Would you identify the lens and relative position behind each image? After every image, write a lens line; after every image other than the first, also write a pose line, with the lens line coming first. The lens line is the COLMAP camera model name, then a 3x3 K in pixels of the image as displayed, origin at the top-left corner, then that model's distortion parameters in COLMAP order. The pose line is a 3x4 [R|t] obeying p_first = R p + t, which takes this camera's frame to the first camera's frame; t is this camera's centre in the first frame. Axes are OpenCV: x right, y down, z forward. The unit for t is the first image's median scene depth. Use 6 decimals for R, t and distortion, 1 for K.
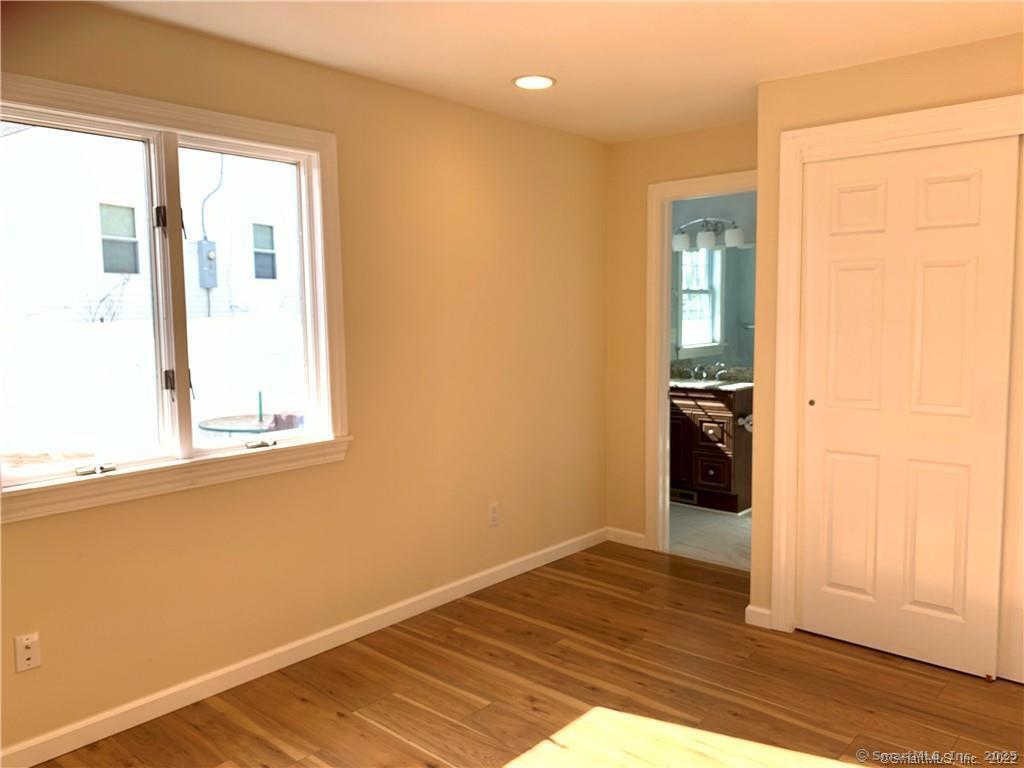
lens RADIAL K [[784.3, 0, 512.7], [0, 784.3, 384.9], [0, 0, 1]] dist [0.022087, -0.010320]
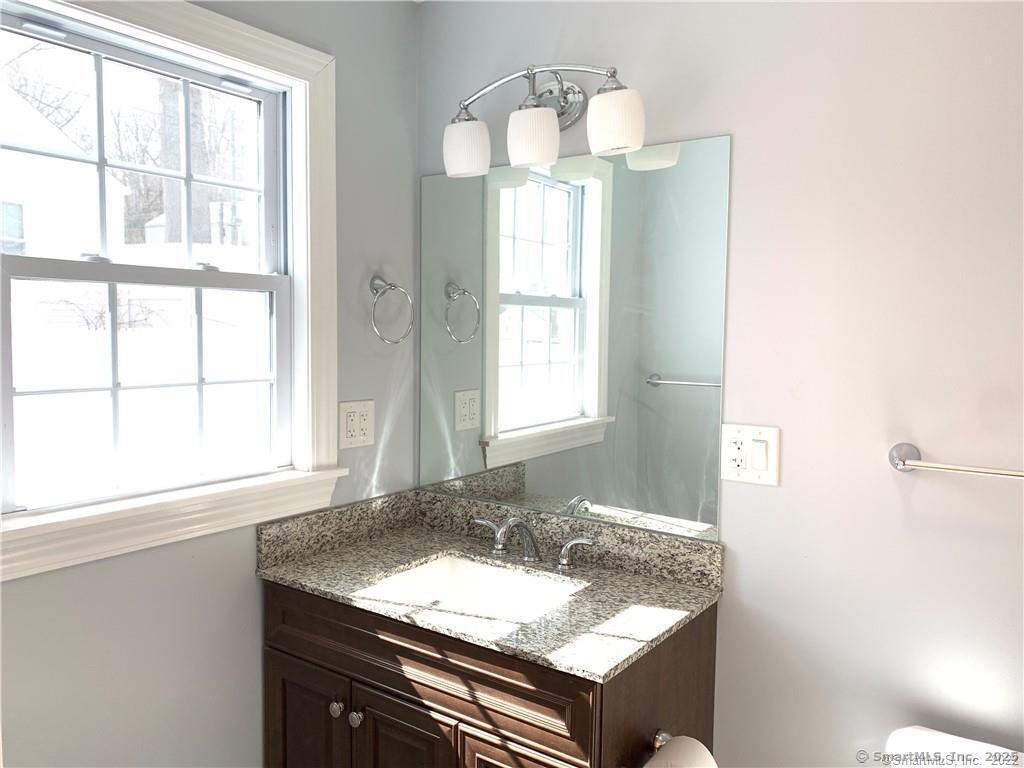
lens RADIAL K [[784.3, 0, 513.6], [0, 784.3, 383.7], [0, 0, 1]] dist [0.022087, -0.010320]
pose [[0.994185, 0.012805, 0.106921, 0.182113], [-0.010571, 0.999714, -0.021437, -0.067309], [-0.107165, 0.020182, 0.994036, 0.605385]]
